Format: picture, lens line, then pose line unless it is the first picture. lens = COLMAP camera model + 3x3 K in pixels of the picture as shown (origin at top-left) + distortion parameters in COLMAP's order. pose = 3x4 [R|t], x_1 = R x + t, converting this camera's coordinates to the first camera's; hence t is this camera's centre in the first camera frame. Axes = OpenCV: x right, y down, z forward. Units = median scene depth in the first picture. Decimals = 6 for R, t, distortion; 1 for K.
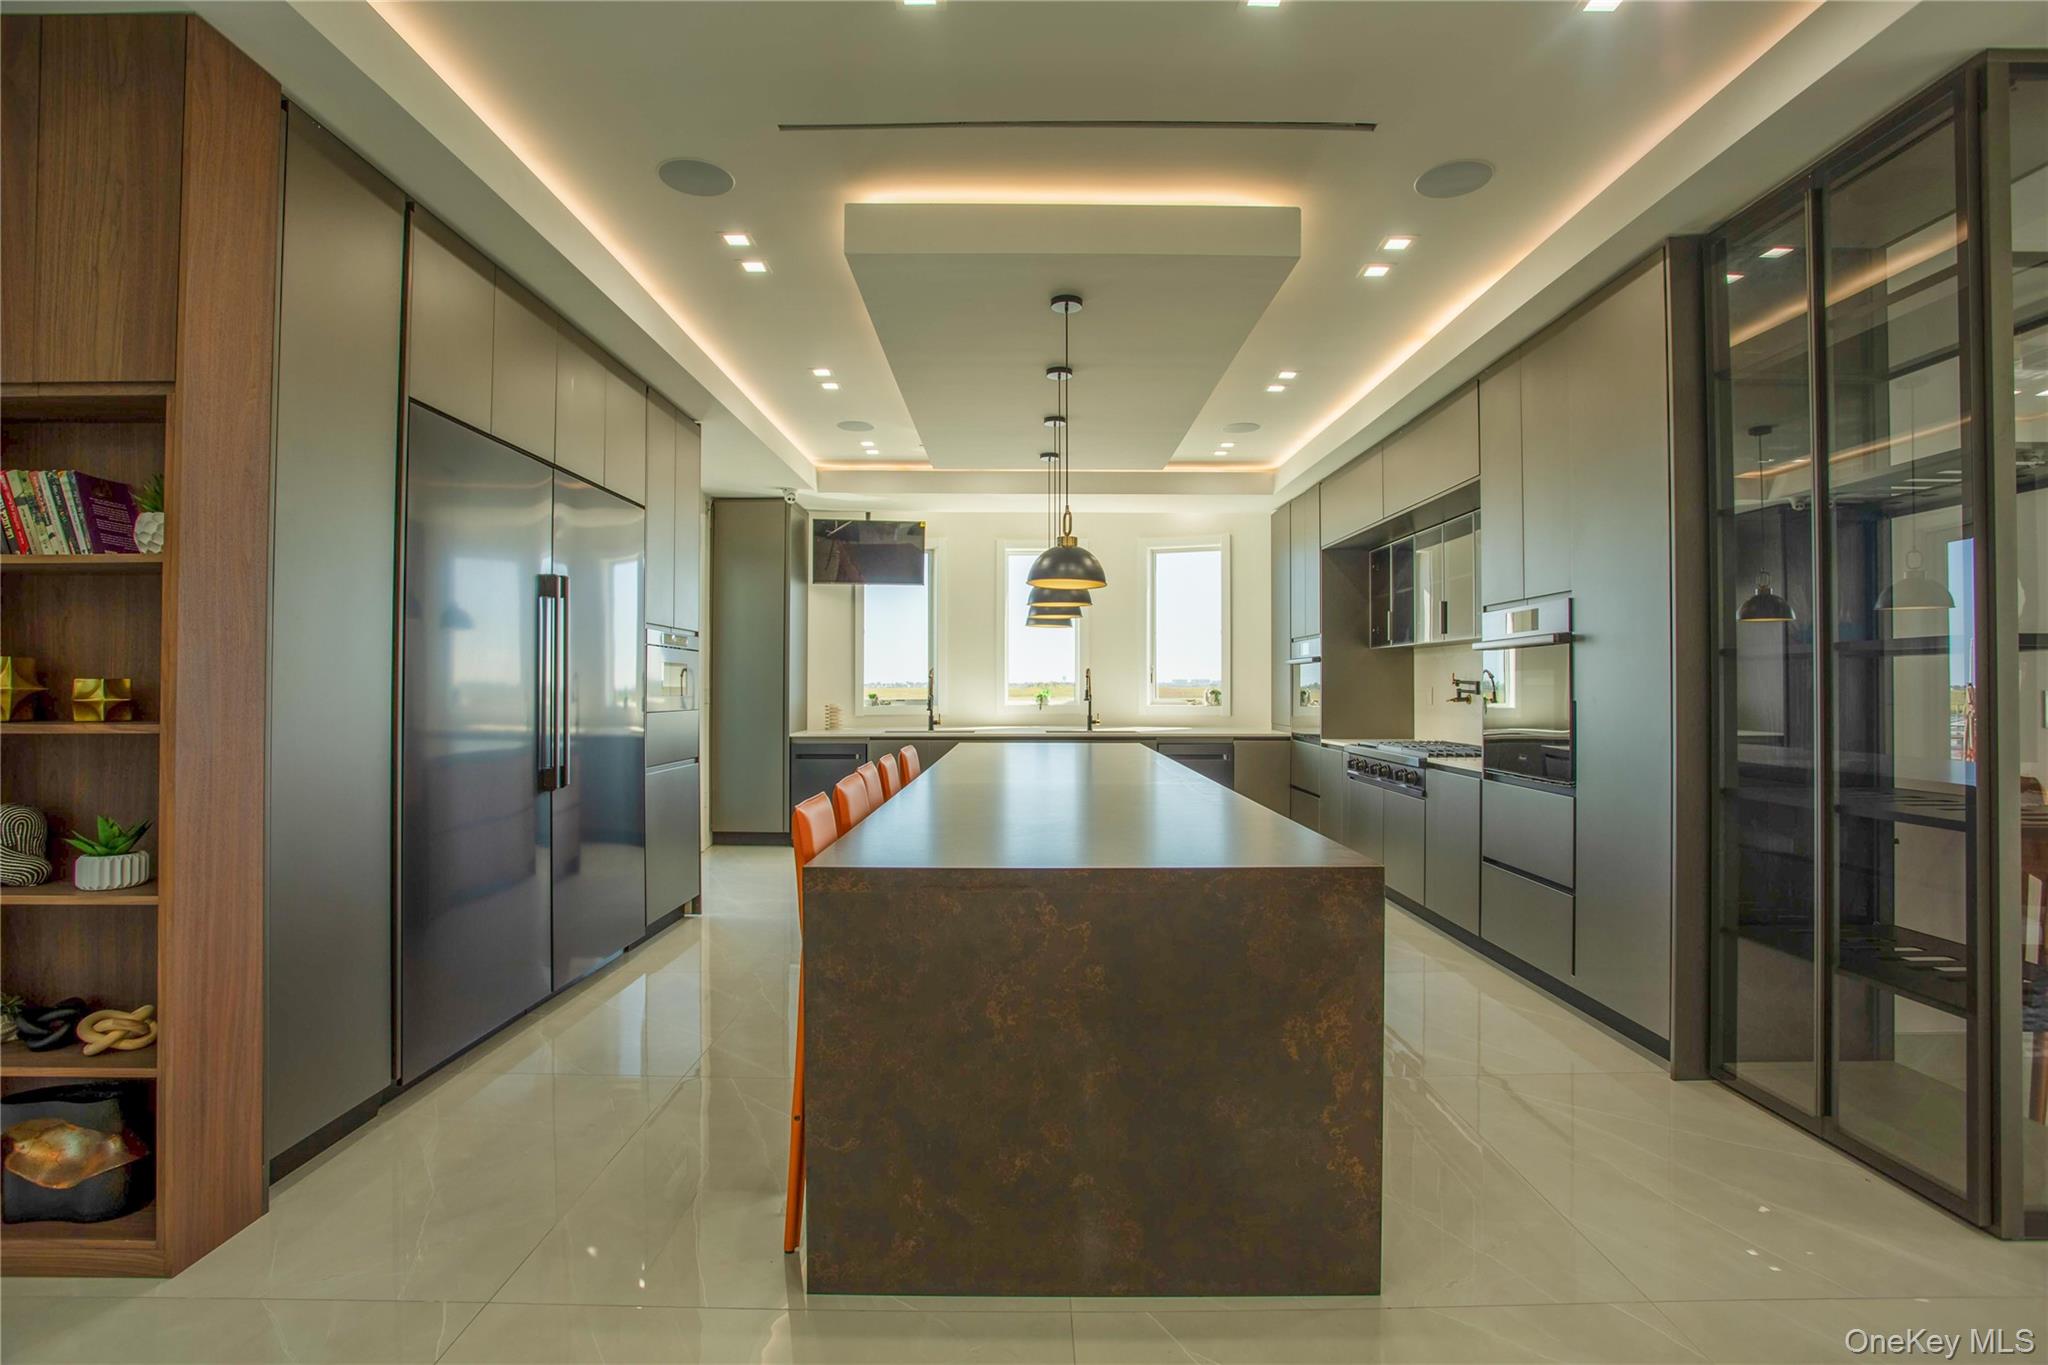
lens RADIAL K [[994.3, 0, 1015.9], [0, 994.3, 673.9], [0, 0, 1]] dist [-0.039657, 0.011107]
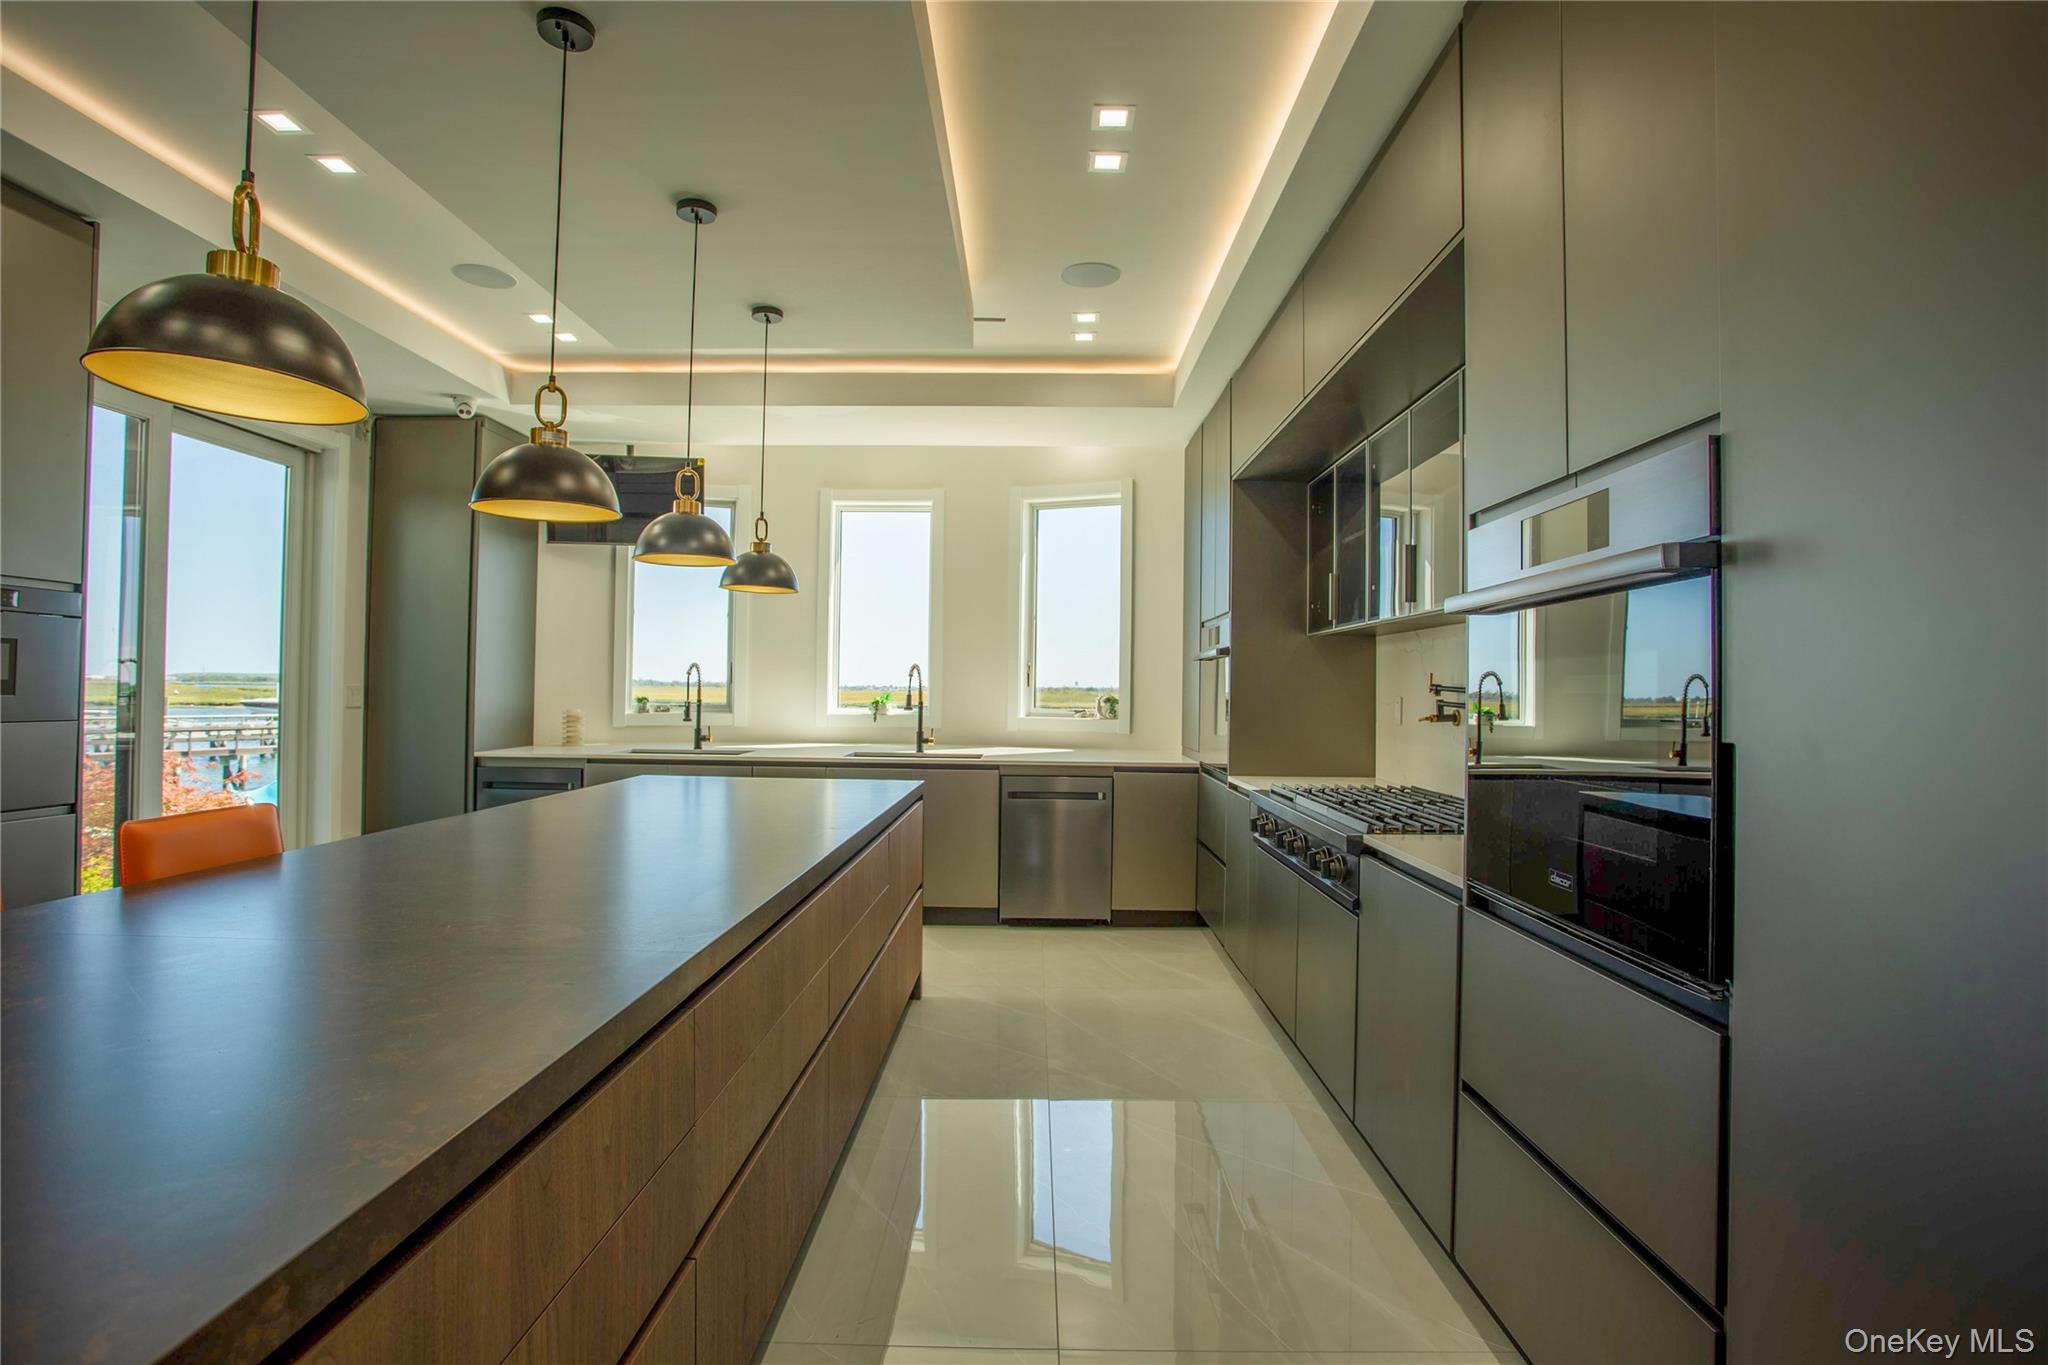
lens RADIAL K [[994.3, 0, 1003.7], [0, 994.3, 672.1], [0, 0, 1]] dist [-0.039657, 0.011107]
pose [[0.999663, 0.012077, -0.022976, 0.172574], [-0.012231, 0.999903, -0.006591, 0.004797], [0.022894, 0.006869, 0.999714, 0.346758]]
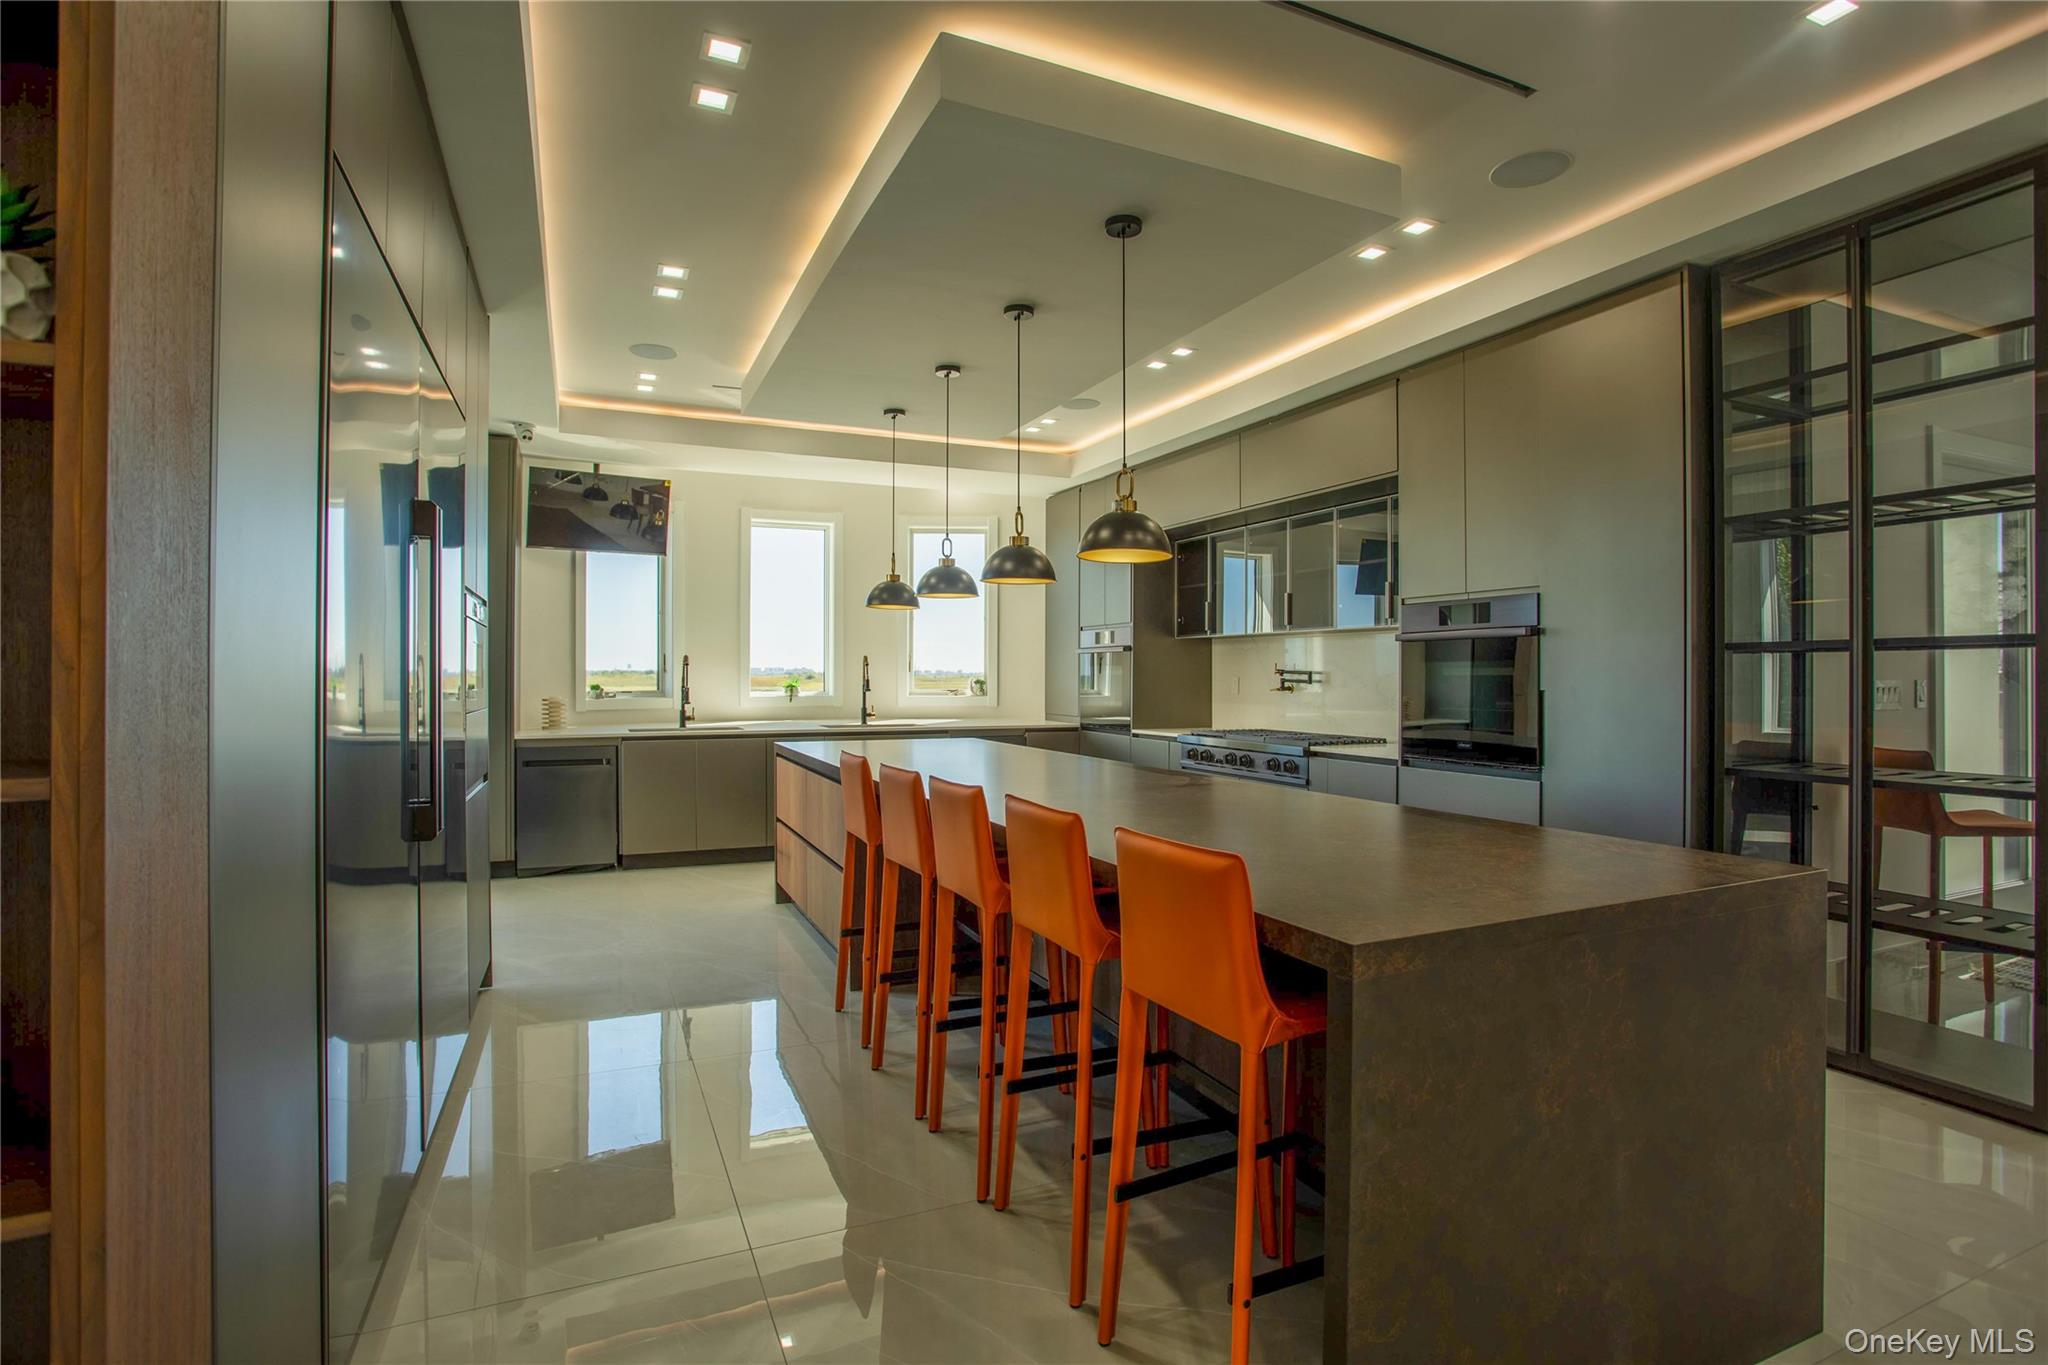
lens RADIAL K [[994.3, 0, 1005.7], [0, 994.3, 674.6], [0, 0, 1]] dist [-0.039657, 0.011107]
pose [[0.914554, 0.001385, 0.404461, -0.204106], [-0.006158, 0.999926, 0.010499, 0.001702], [-0.404417, -0.012092, 0.914495, 0.138300]]
